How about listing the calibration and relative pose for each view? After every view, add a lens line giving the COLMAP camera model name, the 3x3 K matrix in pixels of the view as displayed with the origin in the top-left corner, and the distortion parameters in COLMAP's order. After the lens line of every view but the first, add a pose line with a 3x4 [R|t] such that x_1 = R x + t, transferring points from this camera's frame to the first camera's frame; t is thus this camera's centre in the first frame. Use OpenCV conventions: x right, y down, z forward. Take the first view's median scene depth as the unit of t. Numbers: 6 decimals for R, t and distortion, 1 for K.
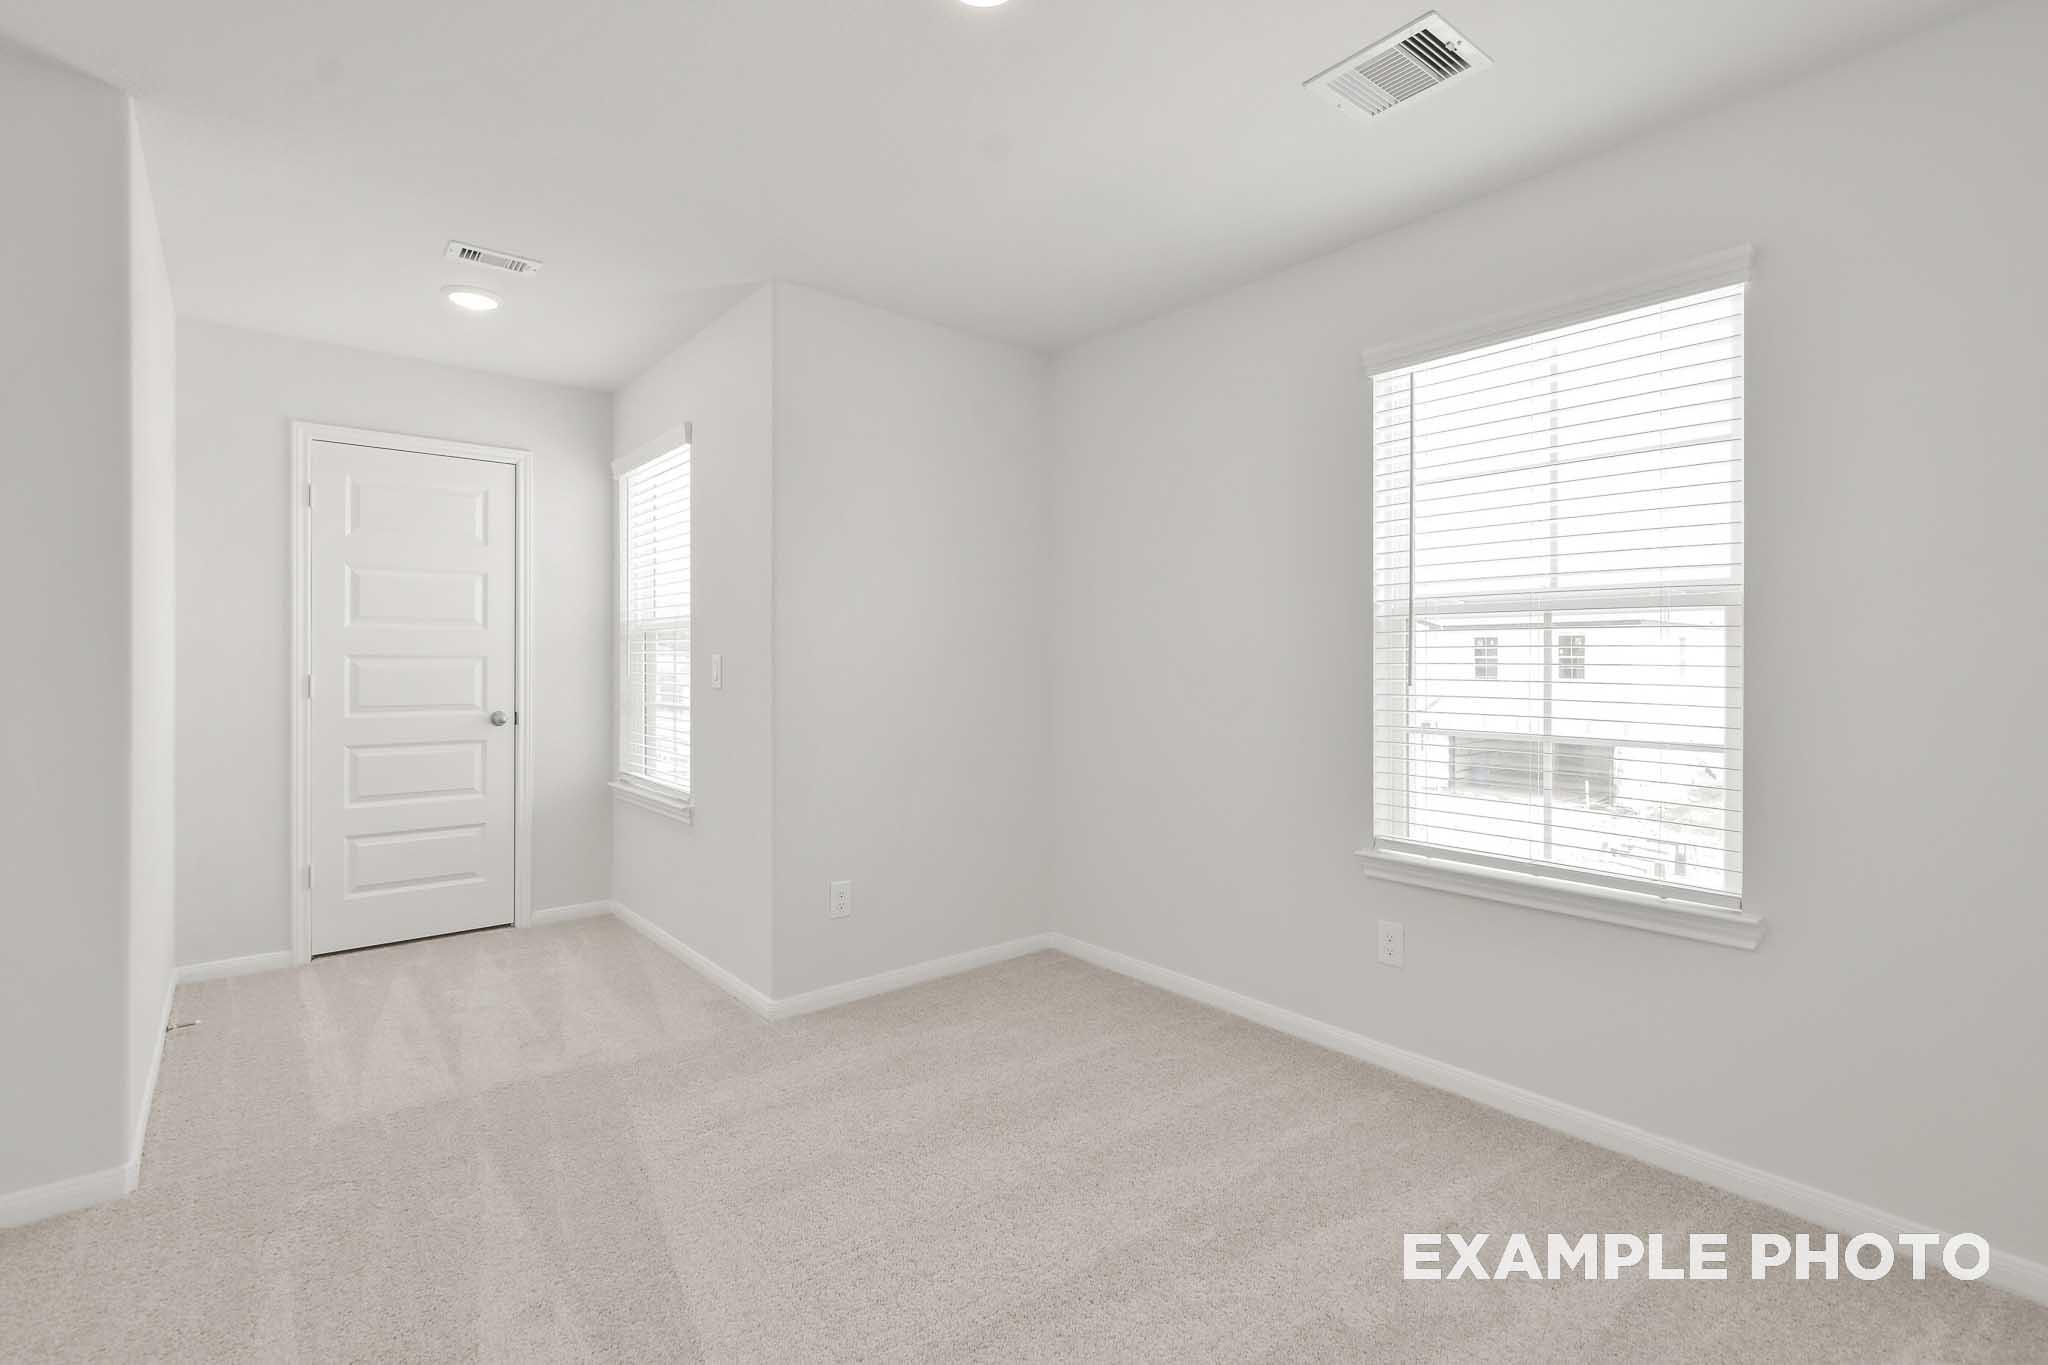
lens RADIAL K [[924.8, 0, 1022.8], [0, 924.8, 656.4], [0, 0, 1]] dist [0.016650, -0.005130]
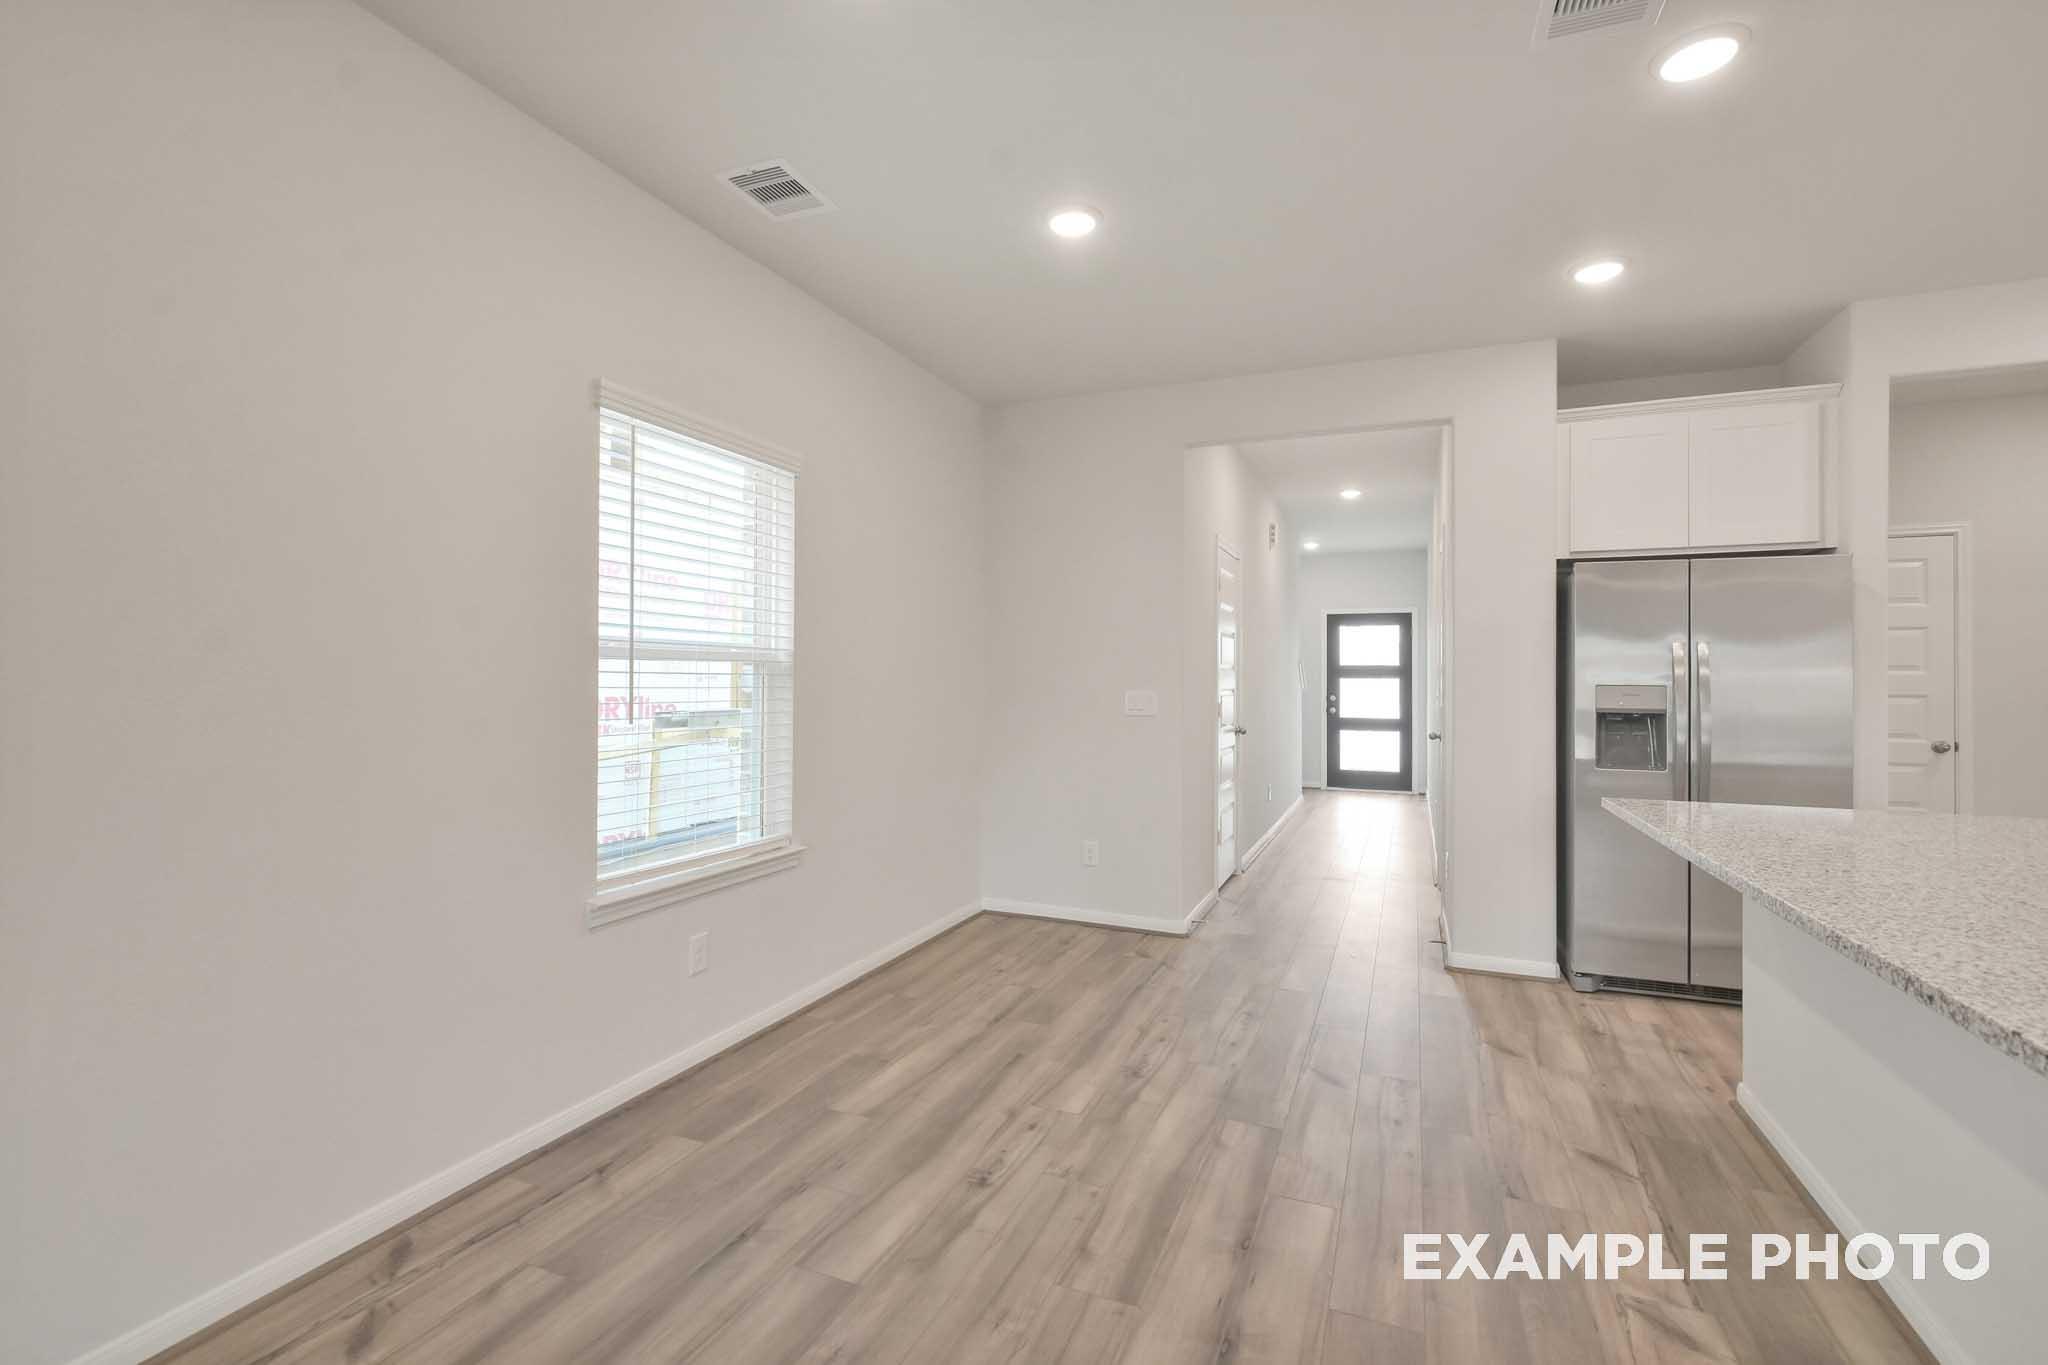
lens RADIAL K [[911.9, 0, 1024.0], [0, 911.9, 682.5], [0, 0, 1]] dist [0.000049, -0.004781]
pose [[-0.450947, -0.004577, 0.892539, -1.129843], [-0.007345, 0.999972, 0.001417, -0.033988], [-0.892520, -0.005917, -0.450968, 1.729450]]
